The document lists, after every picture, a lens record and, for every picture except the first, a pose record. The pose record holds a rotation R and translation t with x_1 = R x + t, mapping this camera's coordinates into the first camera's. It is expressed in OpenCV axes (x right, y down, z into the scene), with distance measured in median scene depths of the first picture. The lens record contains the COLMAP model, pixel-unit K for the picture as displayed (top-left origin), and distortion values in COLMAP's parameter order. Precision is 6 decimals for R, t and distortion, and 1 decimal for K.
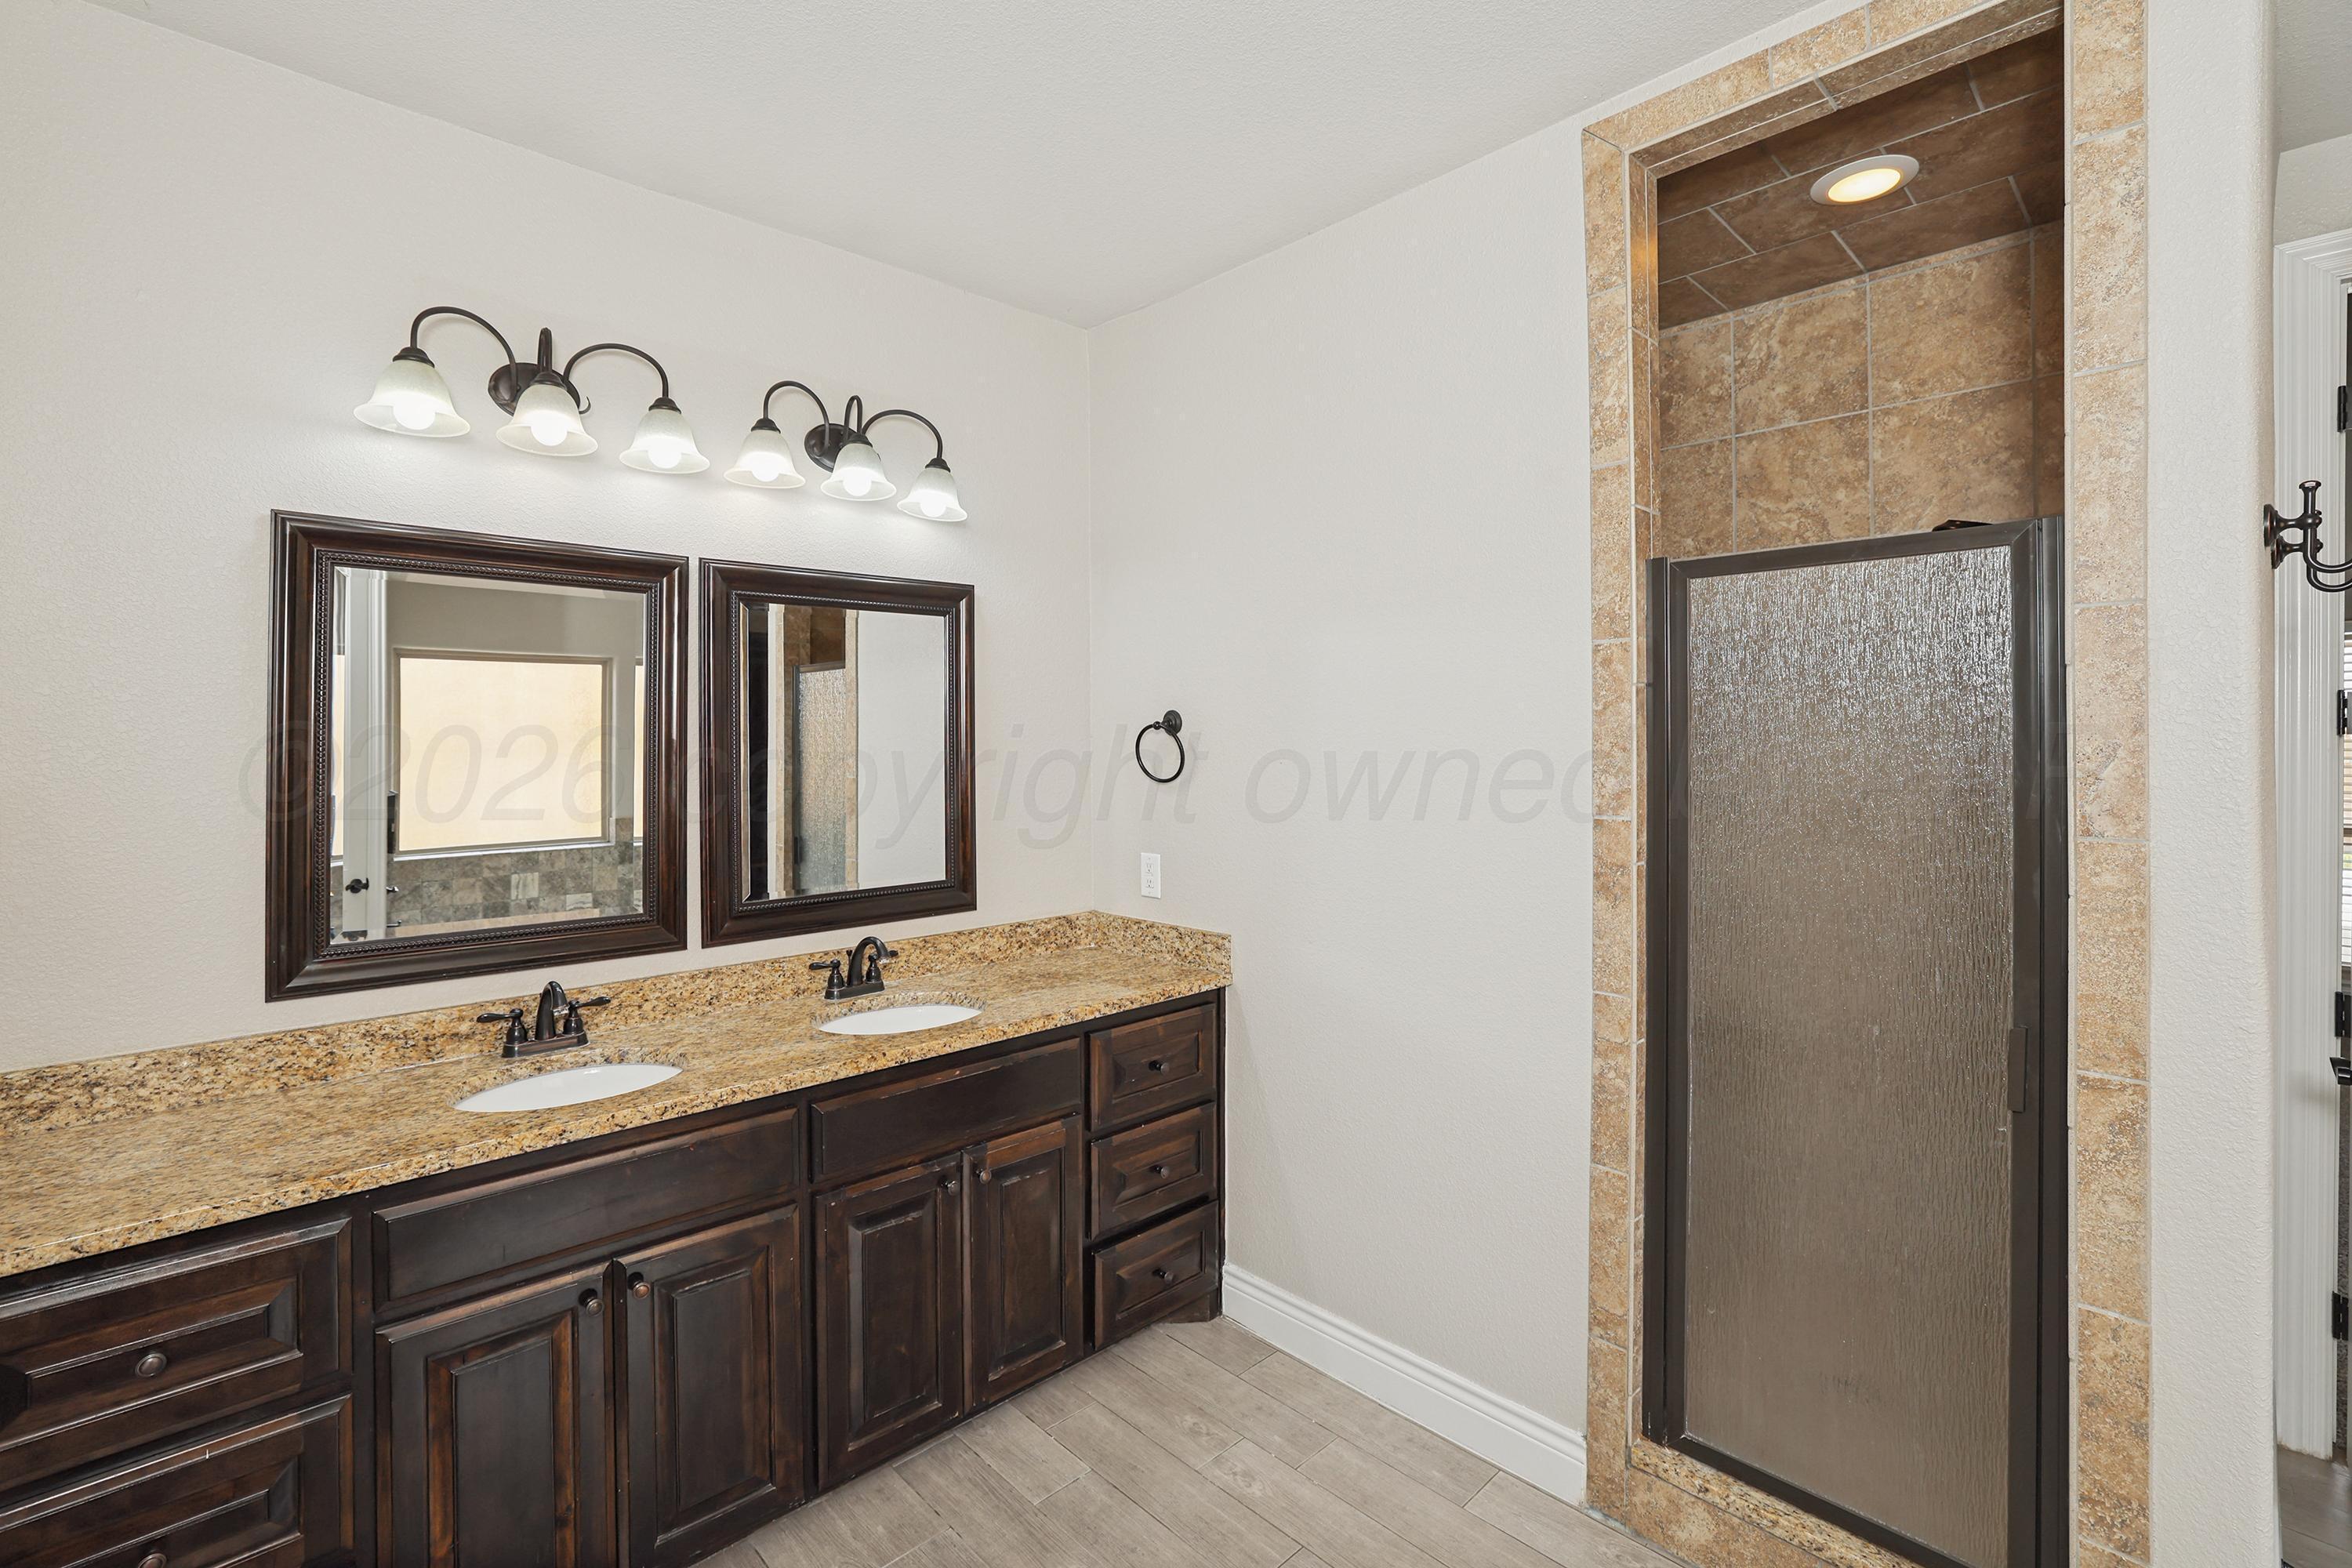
lens RADIAL K [[1084.8, 0, 1179.5], [0, 1084.8, 741.8], [0, 0, 1]] dist [0.000879, 0.000972]
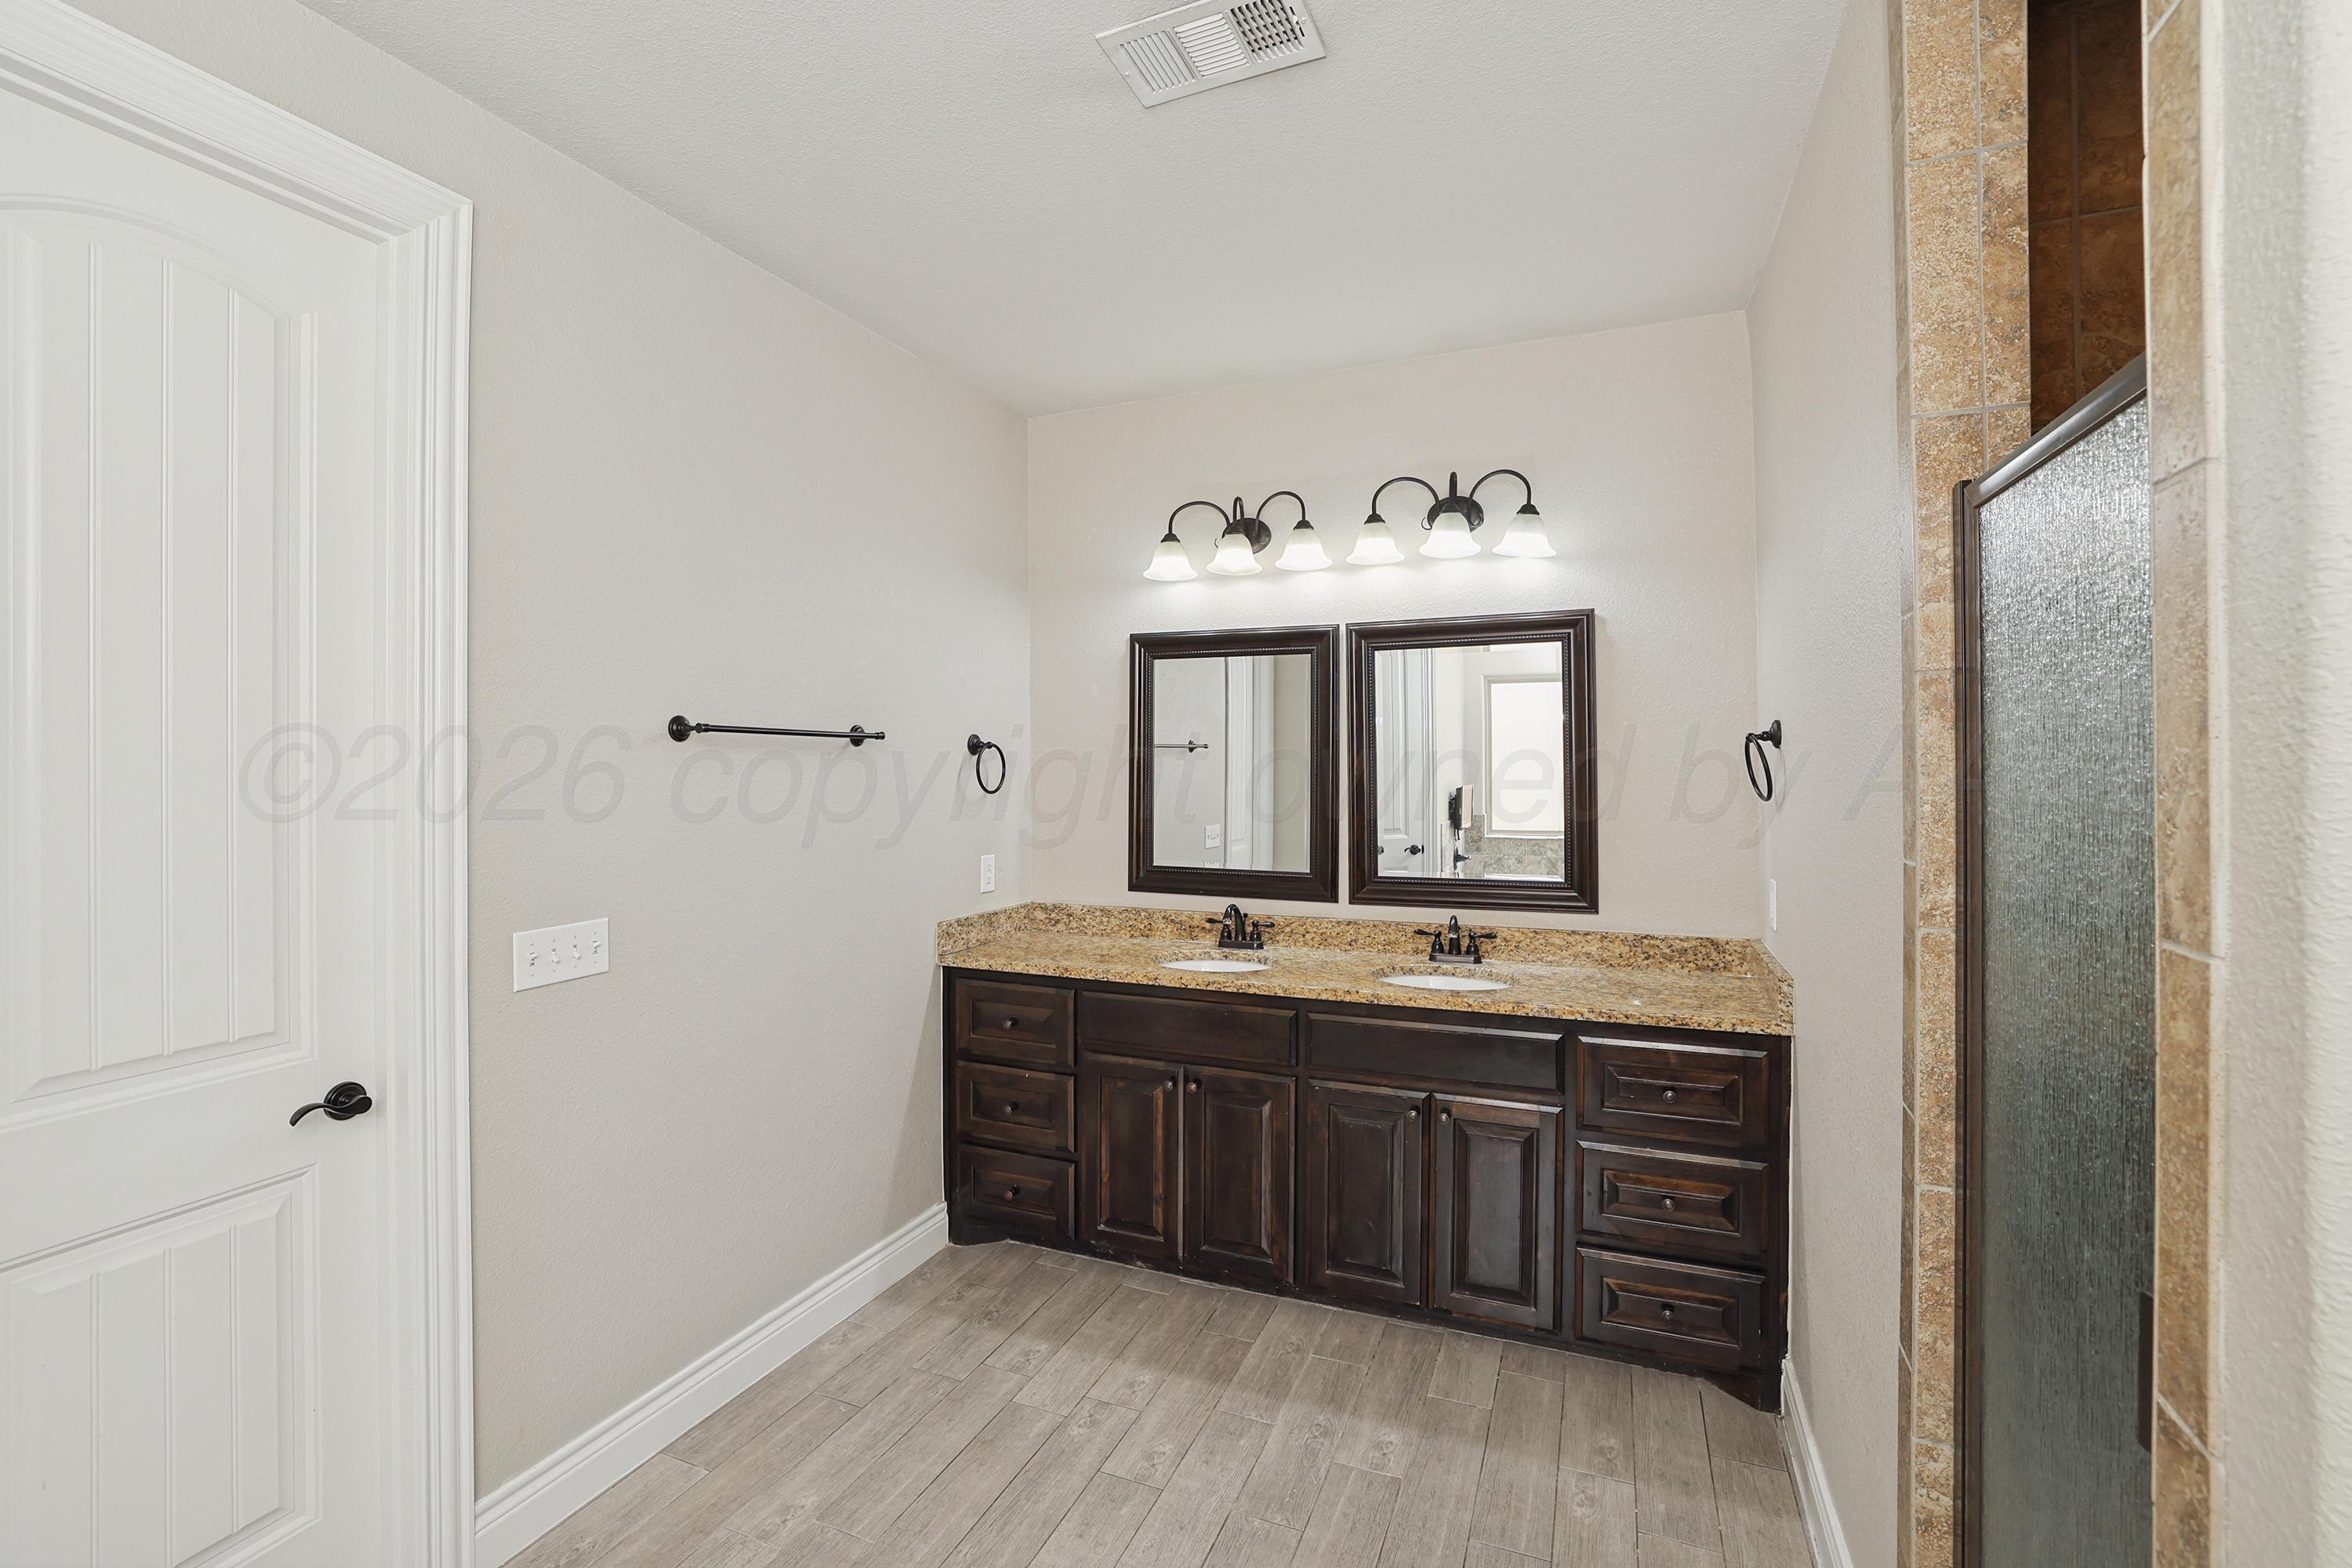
lens RADIAL K [[1034.8, 0, 1176.0], [0, 1034.8, 784.0], [0, 0, 1]] dist [-0.000250, 0.000217]
pose [[0.395118, 0.012735, -0.918542, 0.695715], [-0.001313, 0.999911, 0.013299, 0.017715], [0.918629, -0.004049, 0.395100, 0.268423]]
